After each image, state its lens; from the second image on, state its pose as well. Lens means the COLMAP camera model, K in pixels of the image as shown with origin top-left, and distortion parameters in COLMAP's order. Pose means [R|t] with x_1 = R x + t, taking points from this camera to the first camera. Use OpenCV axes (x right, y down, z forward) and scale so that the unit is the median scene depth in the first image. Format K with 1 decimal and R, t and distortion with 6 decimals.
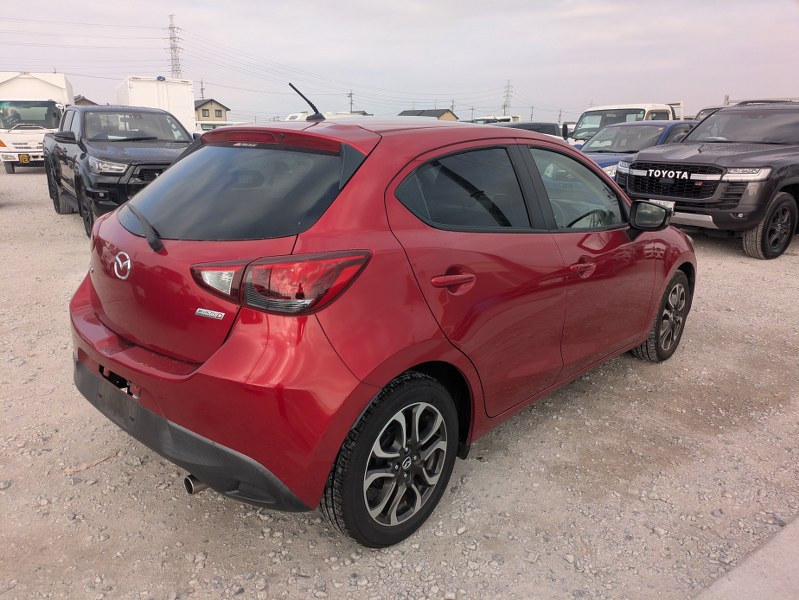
lens RADIAL K [[633.3, 0, 388.8], [0, 633.3, 281.9], [0, 0, 1]] dist [0.008935, -0.003393]
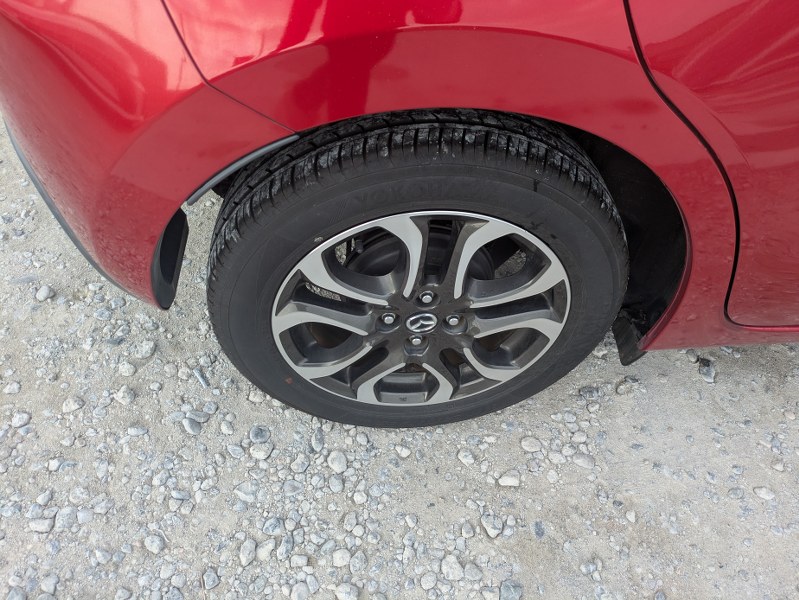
lens RADIAL K [[596.4, 0, 399.4], [0, 596.4, 306.8], [0, 0, 1]] dist [0.031091, -0.012318]
pose [[0.730920, 0.543584, -0.412641, 0.173408], [-0.230732, 0.765858, 0.600186, 0.038088], [0.642276, -0.343478, 0.685204, 0.698756]]
